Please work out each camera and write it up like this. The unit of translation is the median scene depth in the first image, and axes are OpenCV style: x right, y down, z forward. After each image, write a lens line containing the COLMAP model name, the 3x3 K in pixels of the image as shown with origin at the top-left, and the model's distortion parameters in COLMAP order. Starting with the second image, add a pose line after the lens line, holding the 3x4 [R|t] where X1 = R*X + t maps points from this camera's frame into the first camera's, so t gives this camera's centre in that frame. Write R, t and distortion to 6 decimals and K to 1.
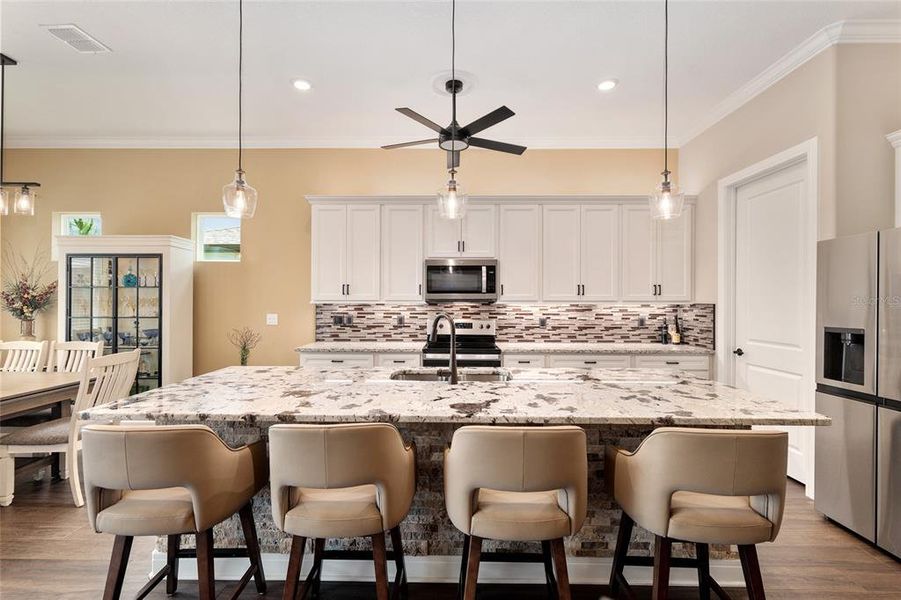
lens RADIAL K [[406.5, 0, 450.5], [0, 406.5, 300.0], [0, 0, 1]] dist [-0.001105, -0.000220]
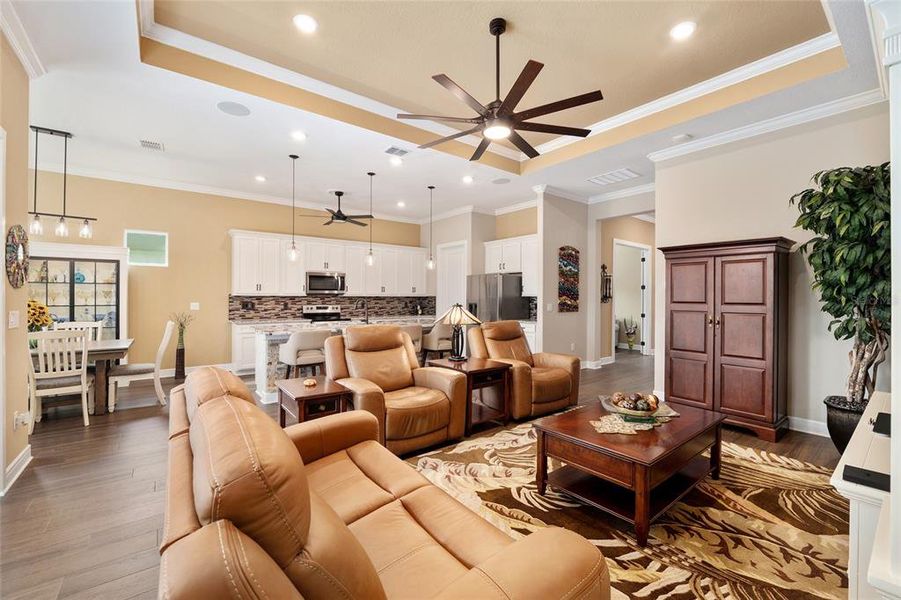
lens RADIAL K [[374.1, 0, 446.9], [0, 374.1, 299.7], [0, 0, 1]] dist [-0.010503, 0.000032]
pose [[0.786812, -0.004190, 0.617179, -0.571559], [-0.003973, 0.999922, 0.011852, 0.003401], [-0.617180, -0.011777, 0.786734, -0.673303]]
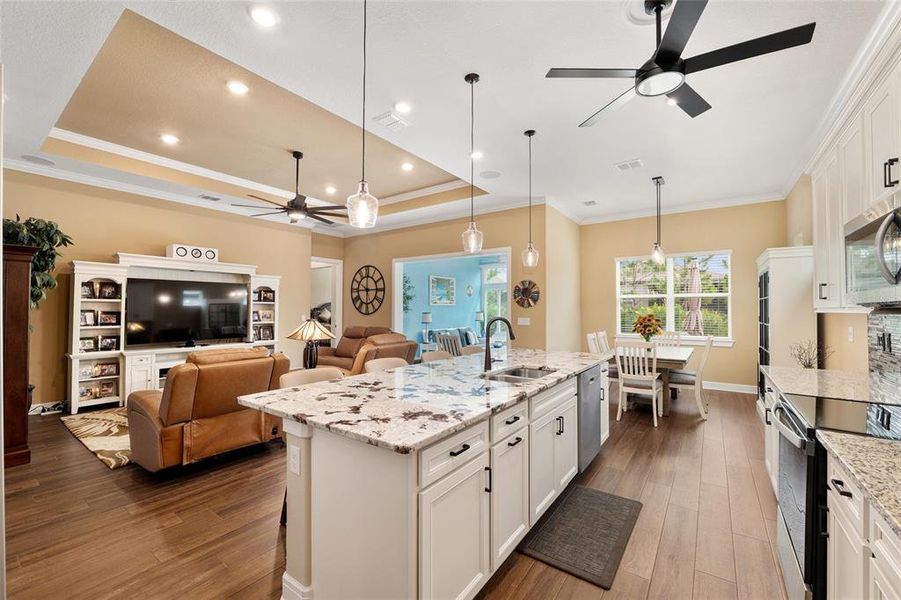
lens RADIAL K [[367.0, 0, 446.6], [0, 367.0, 301.5], [0, 0, 1]] dist [-0.011895, 0.000135]
pose [[-0.575522, -0.020479, -0.817530, 0.545554], [-0.001154, 0.999706, -0.024231, 0.005280], [0.817785, -0.013002, -0.575376, 0.798287]]
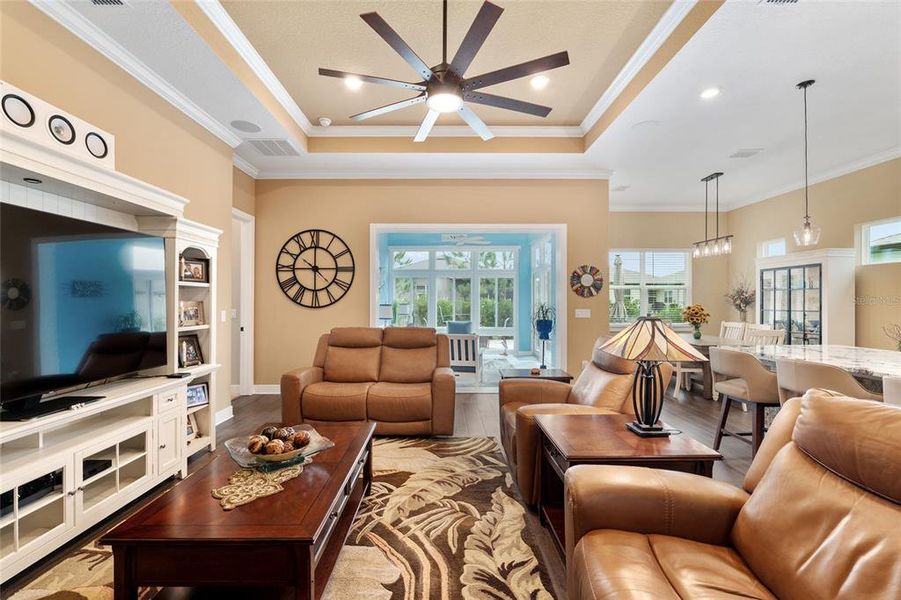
lens RADIAL K [[374.1, 0, 446.9], [0, 374.1, 299.7], [0, 0, 1]] dist [-0.010503, 0.000032]
pose [[0.013098, -0.007400, -0.999887, 0.443262], [0.002563, 0.999970, -0.007367, 0.009644], [0.999911, -0.002466, 0.013116, -0.215813]]
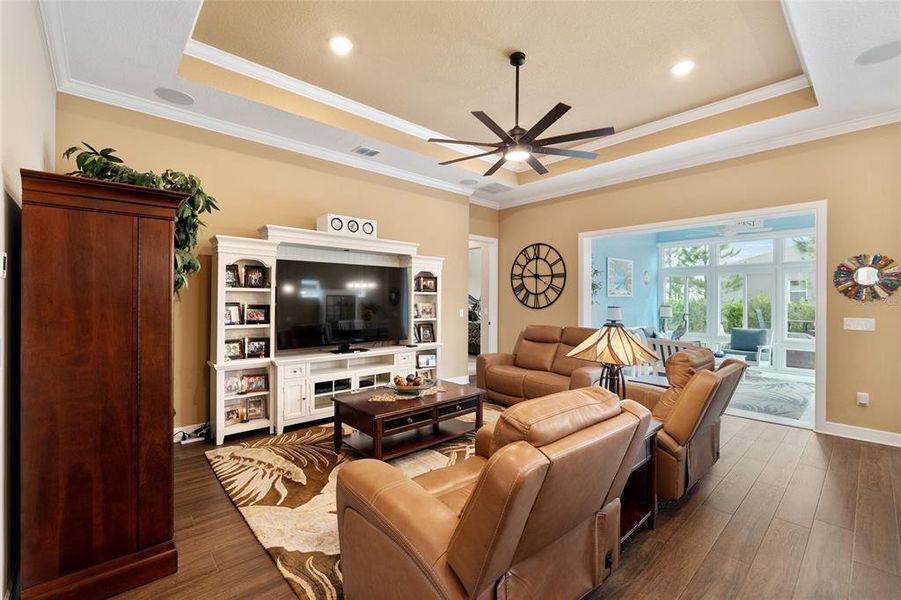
lens RADIAL K [[386.3, 0, 448.6], [0, 386.3, 298.7], [0, 0, 1]] dist [-0.007676, -0.000187]
pose [[-0.735230, -0.008474, -0.677765, 0.501655], [-0.004977, 0.999962, -0.007103, 0.000107], [0.677800, -0.001849, -0.735244, 0.245806]]
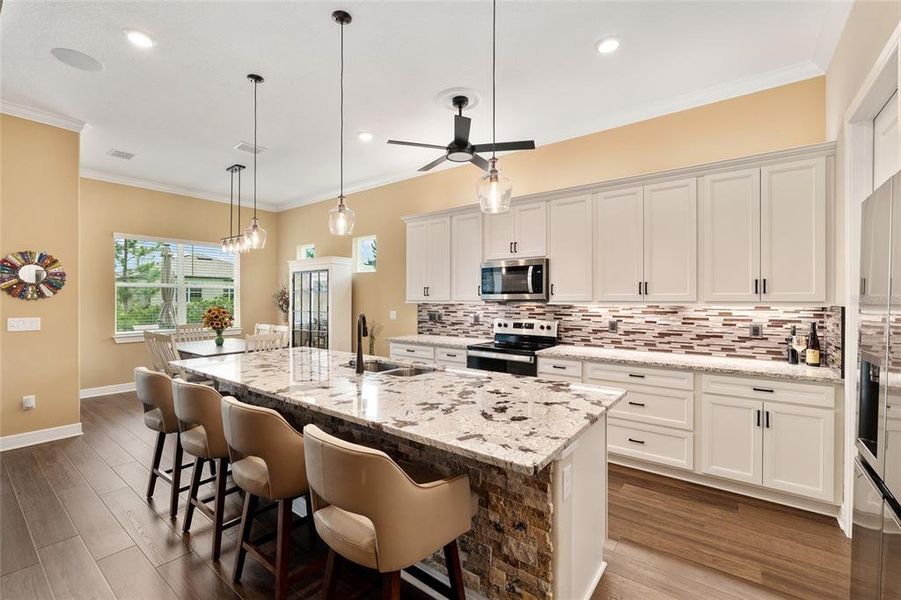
lens RADIAL K [[386.3, 0, 448.6], [0, 386.3, 298.7], [0, 0, 1]] dist [-0.007676, -0.000187]
pose [[0.803024, -0.002345, -0.595941, 0.446787], [0.003835, 0.999992, 0.001233, -0.005446], [0.595934, -0.003275, 0.803027, 0.124335]]
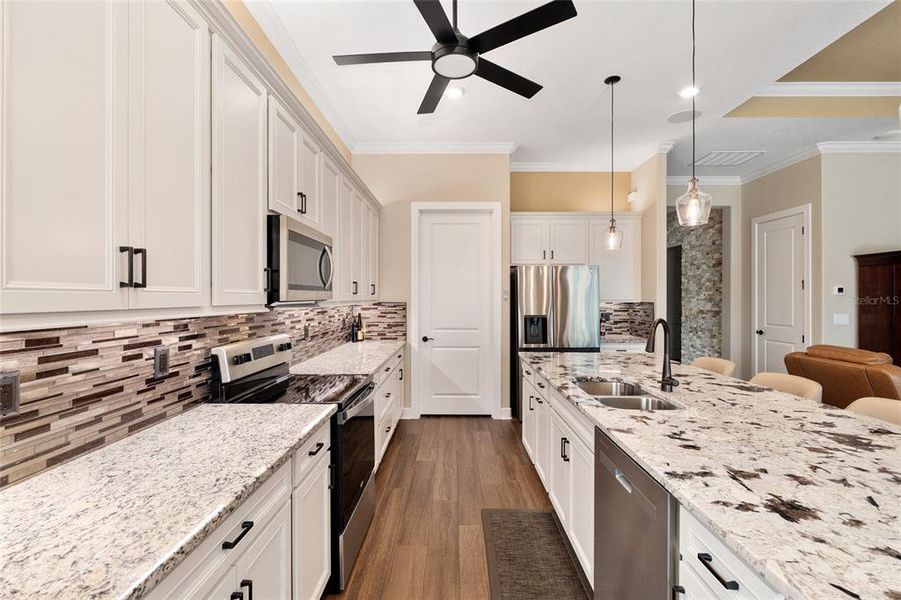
lens RADIAL K [[406.5, 0, 450.5], [0, 406.5, 300.0], [0, 0, 1]] dist [-0.001105, -0.000220]
pose [[0.003428, -0.010069, 0.999943, -0.491156], [-0.004144, 0.999941, 0.010083, -0.008864], [-0.999986, -0.004178, 0.003386, 0.760401]]
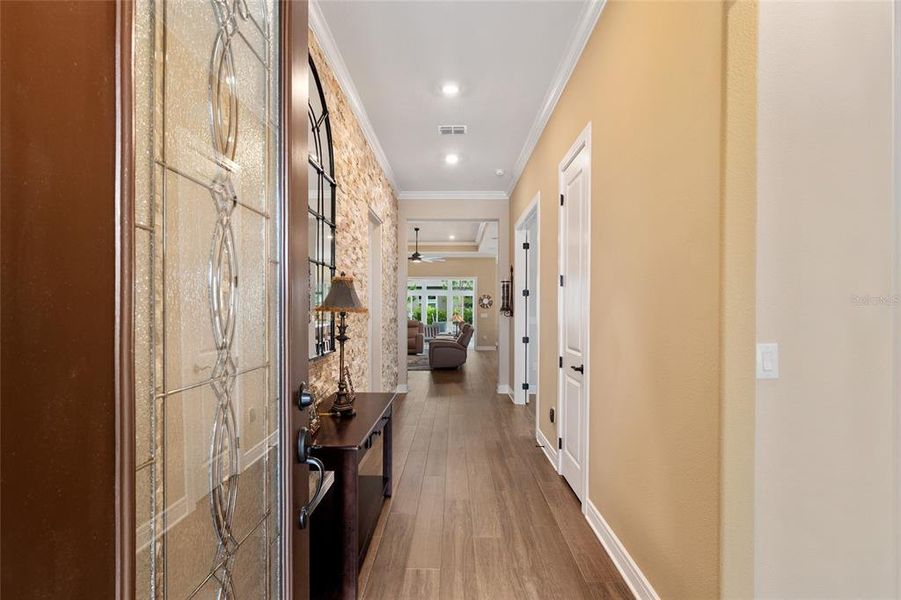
lens RADIAL K [[406.5, 0, 450.5], [0, 406.5, 300.0], [0, 0, 1]] dist [-0.001105, -0.000220]
pose [[-0.006526, -0.026281, -0.999633, 2.282493], [-0.001782, 0.999653, -0.026270, 0.010718], [0.999977, 0.001610, -0.006570, 0.007921]]
